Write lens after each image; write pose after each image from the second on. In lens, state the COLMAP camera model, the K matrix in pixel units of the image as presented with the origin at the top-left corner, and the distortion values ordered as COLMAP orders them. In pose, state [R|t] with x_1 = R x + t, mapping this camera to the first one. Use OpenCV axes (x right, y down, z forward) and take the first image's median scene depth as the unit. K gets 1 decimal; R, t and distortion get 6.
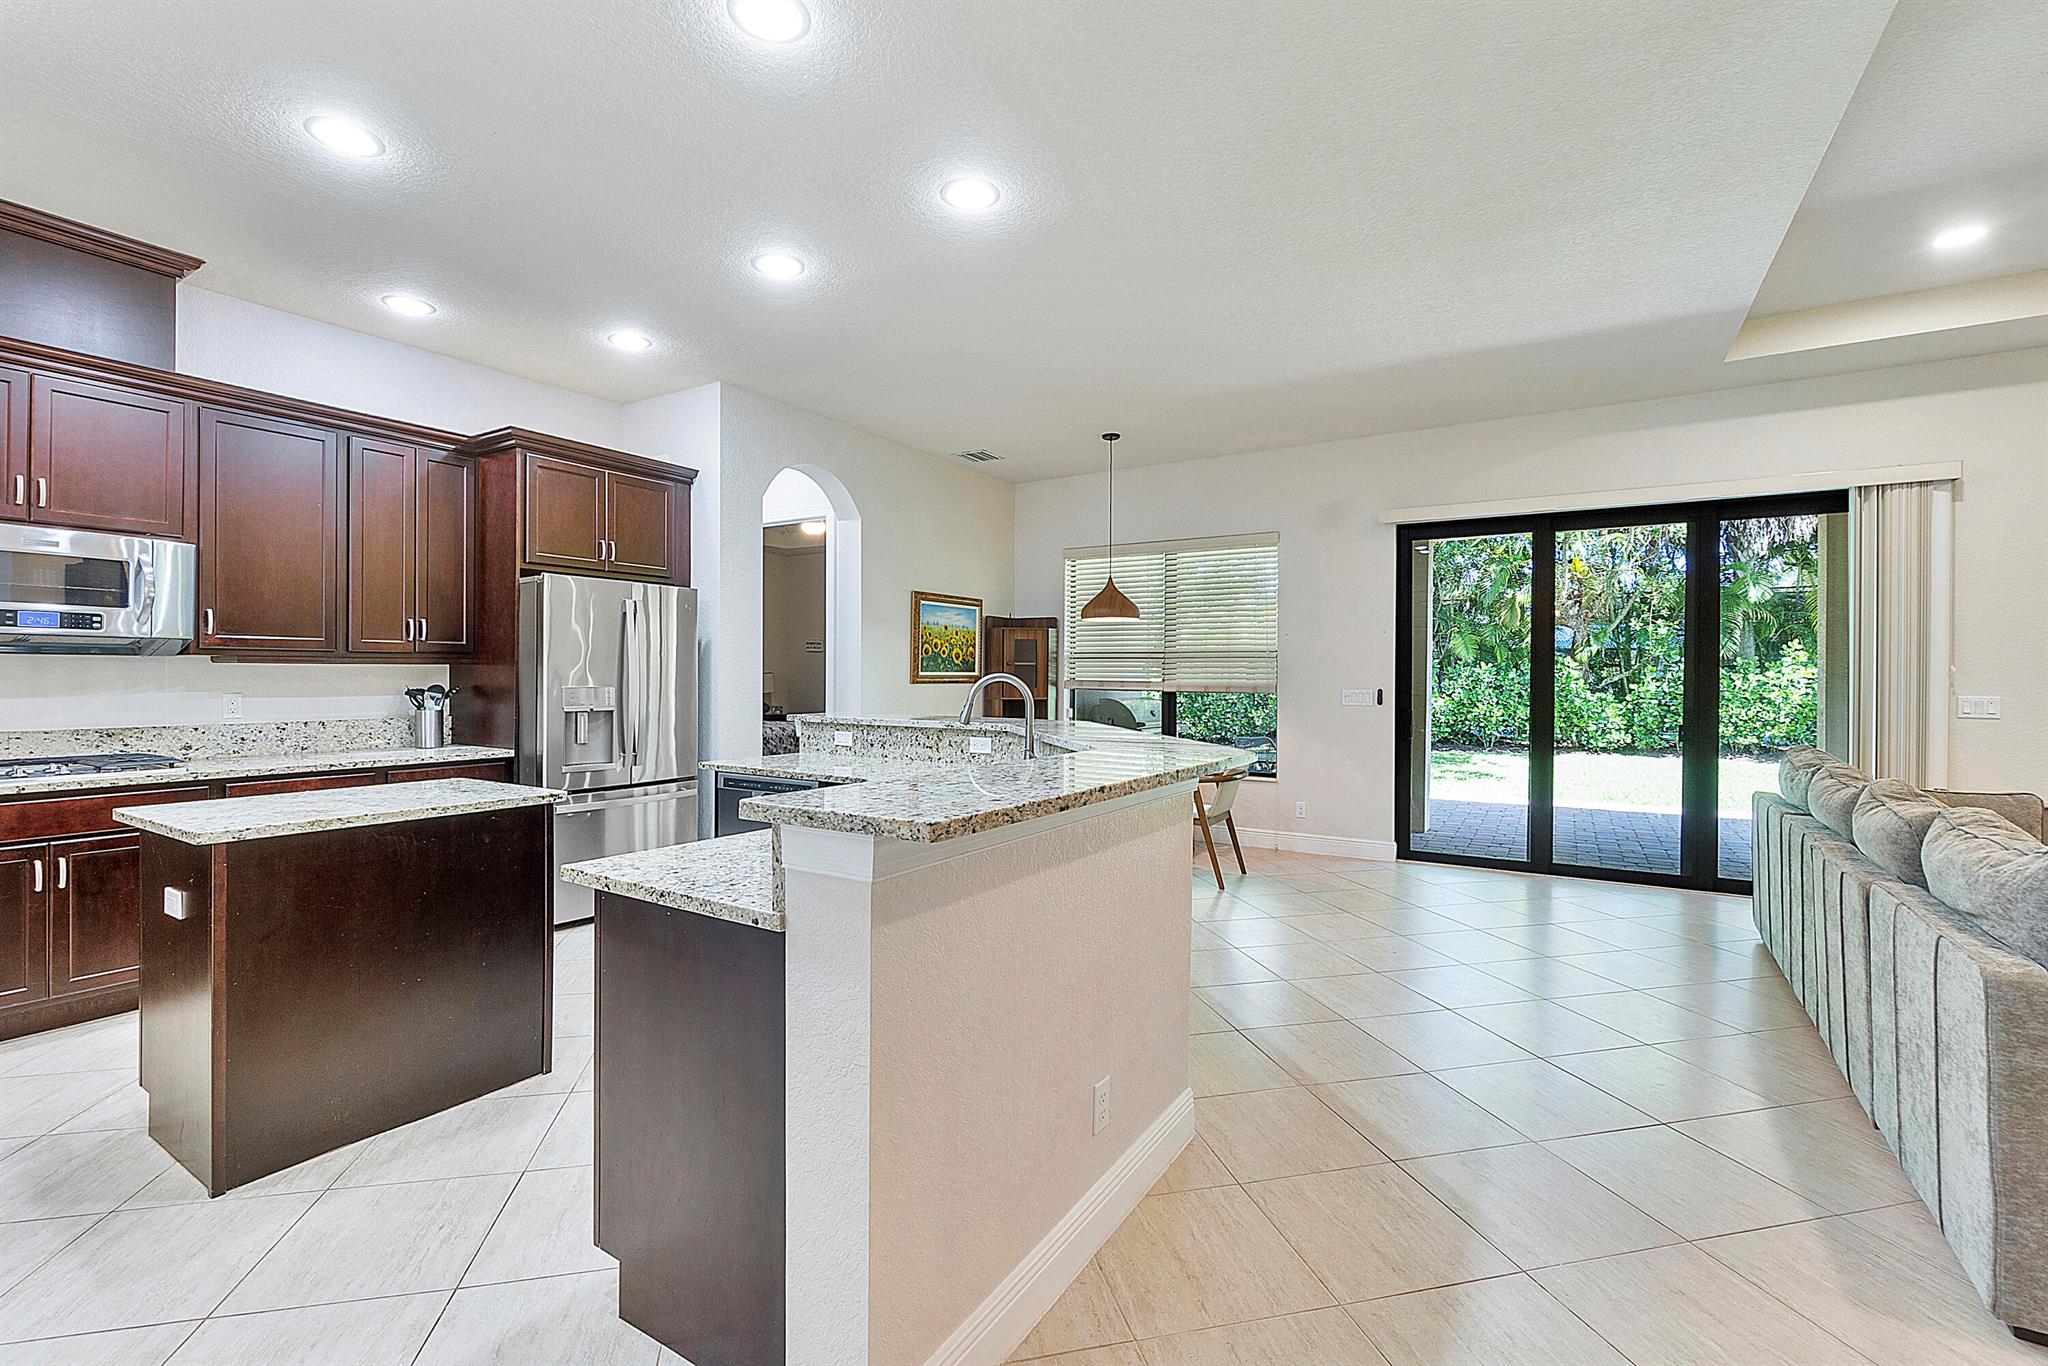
lens RADIAL K [[881.0, 0, 1024.0], [0, 881.0, 683.0], [0, 0, 1]] dist [-0.003532, -0.000431]
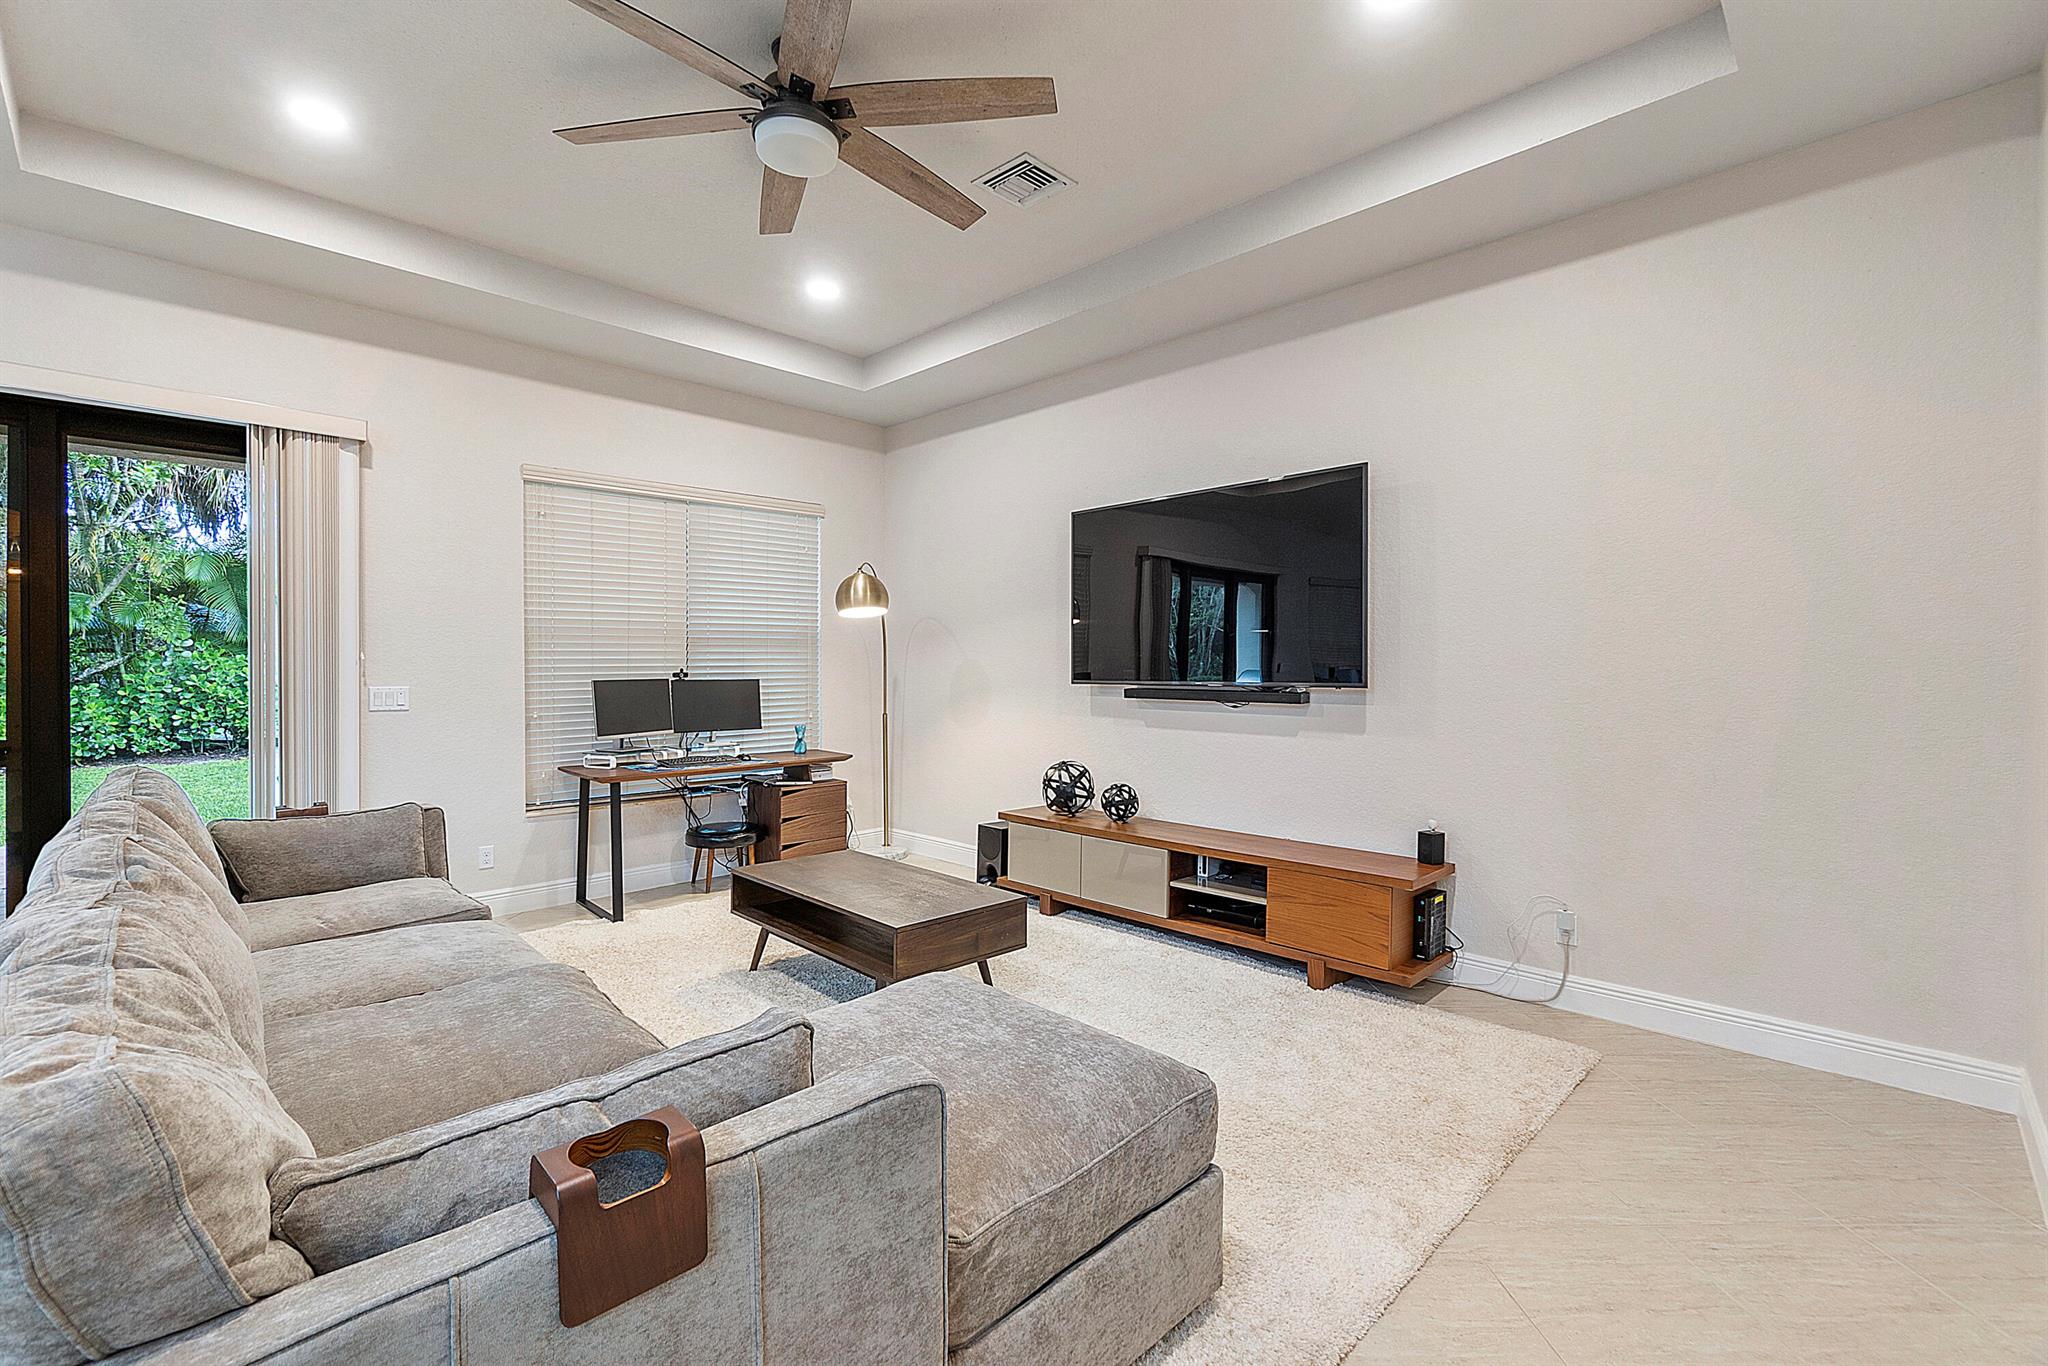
lens RADIAL K [[877.9, 0, 1008.2], [0, 877.9, 684.1], [0, 0, 1]] dist [-0.015687, -0.000164]
pose [[0.223095, -0.024504, 0.974489, 0.258217], [0.008790, 0.999694, 0.023126, -0.001627], [-0.974757, 0.003406, 0.223242, 0.126460]]
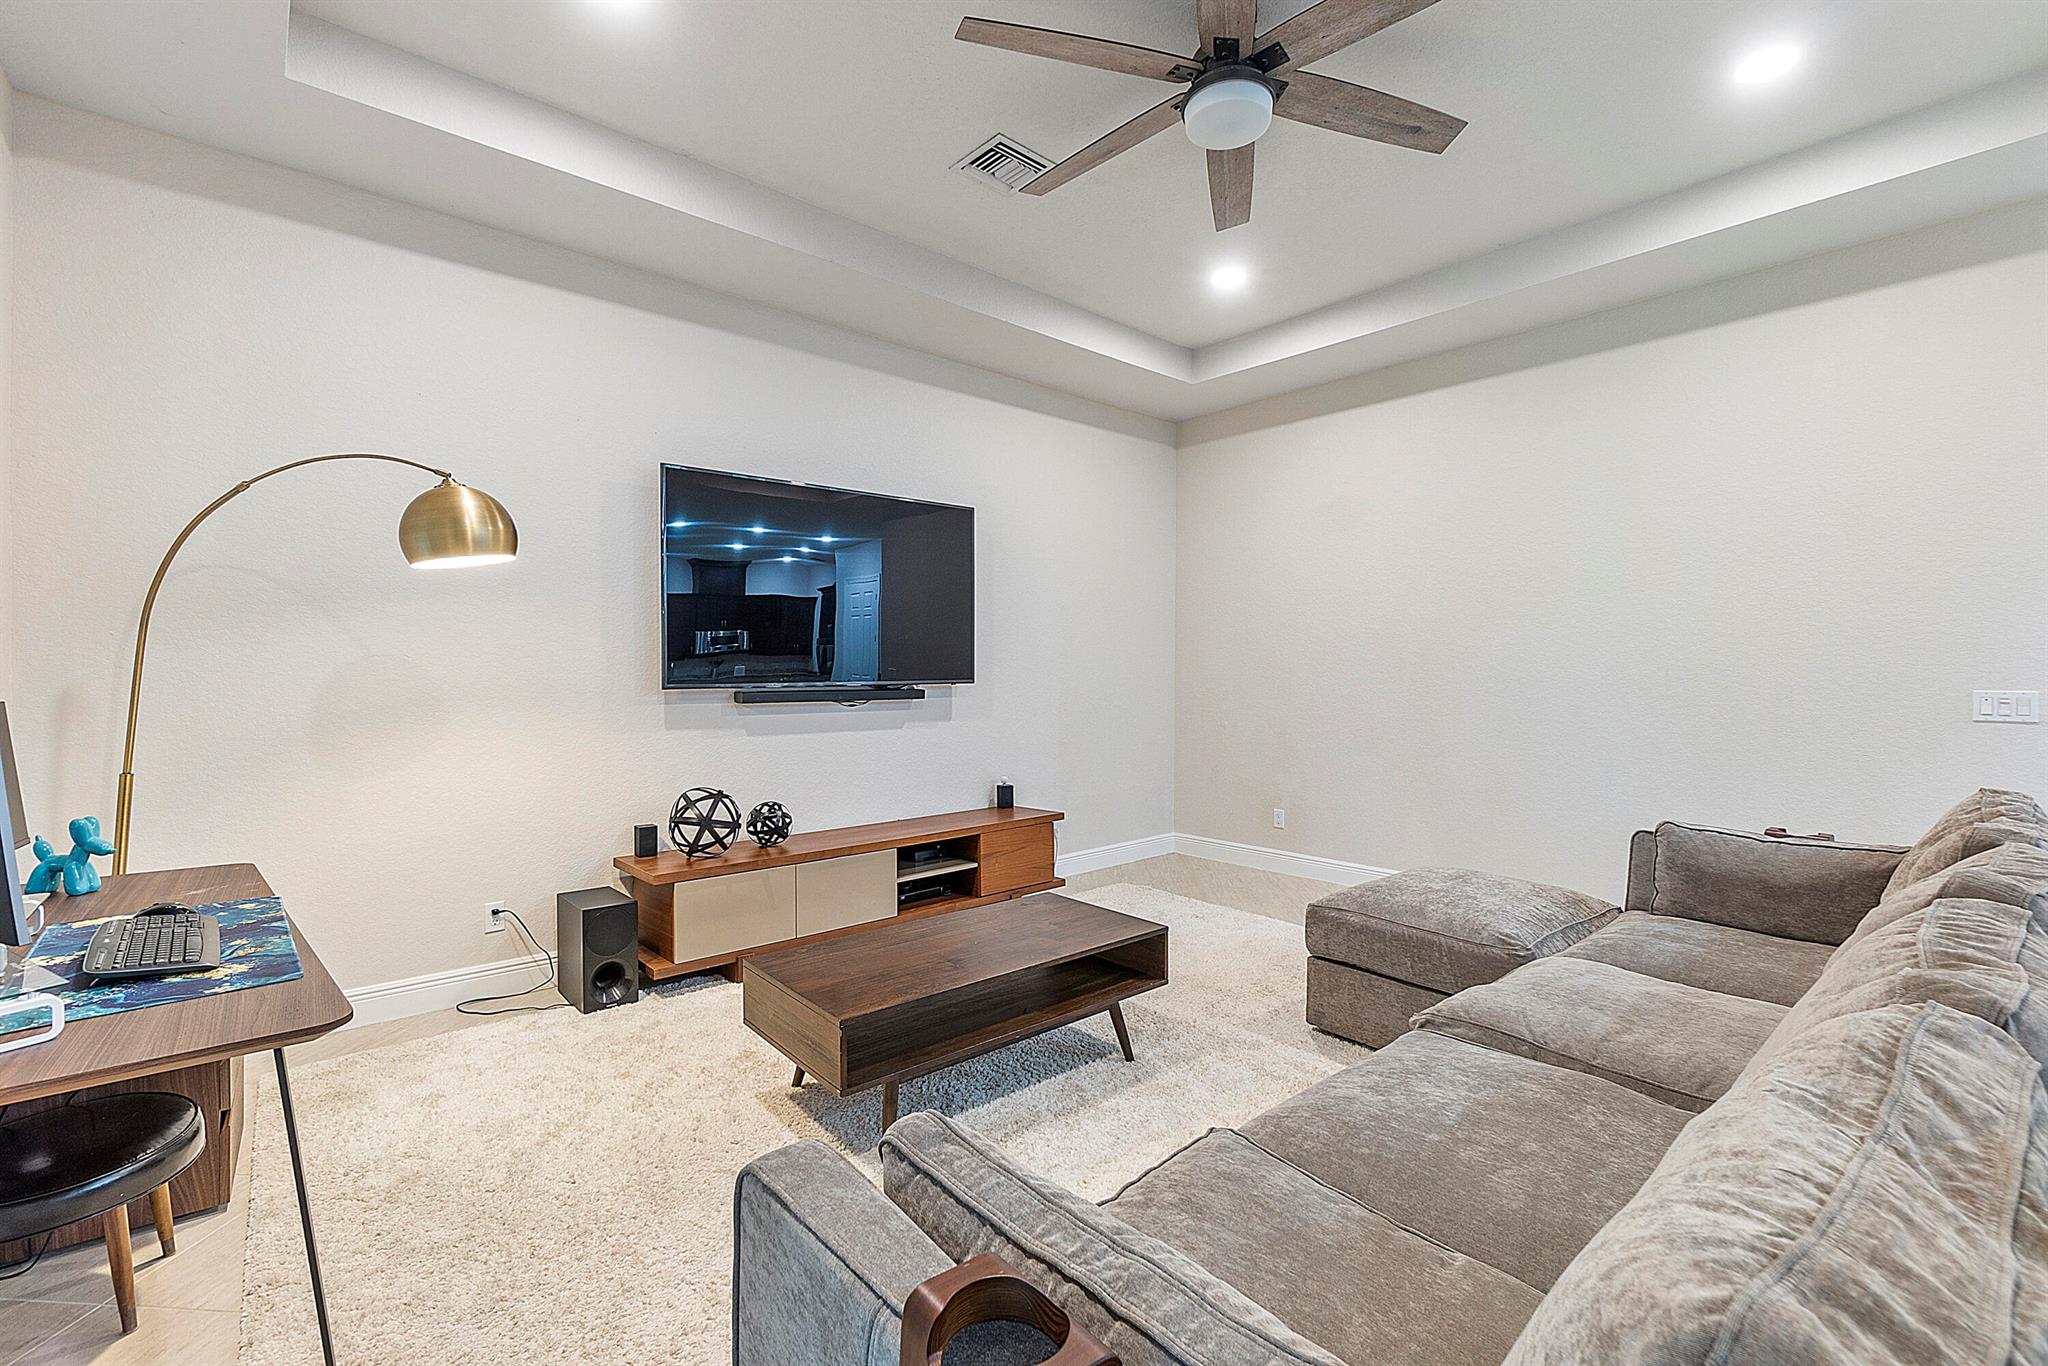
lens RADIAL K [[877.9, 0, 1008.2], [0, 877.9, 684.1], [0, 0, 1]] dist [-0.015687, -0.000164]
pose [[-0.954196, -0.011160, 0.298974, 0.618186], [-0.002959, 0.999607, 0.027869, -0.003917], [-0.299167, 0.025708, -0.953854, 0.719309]]
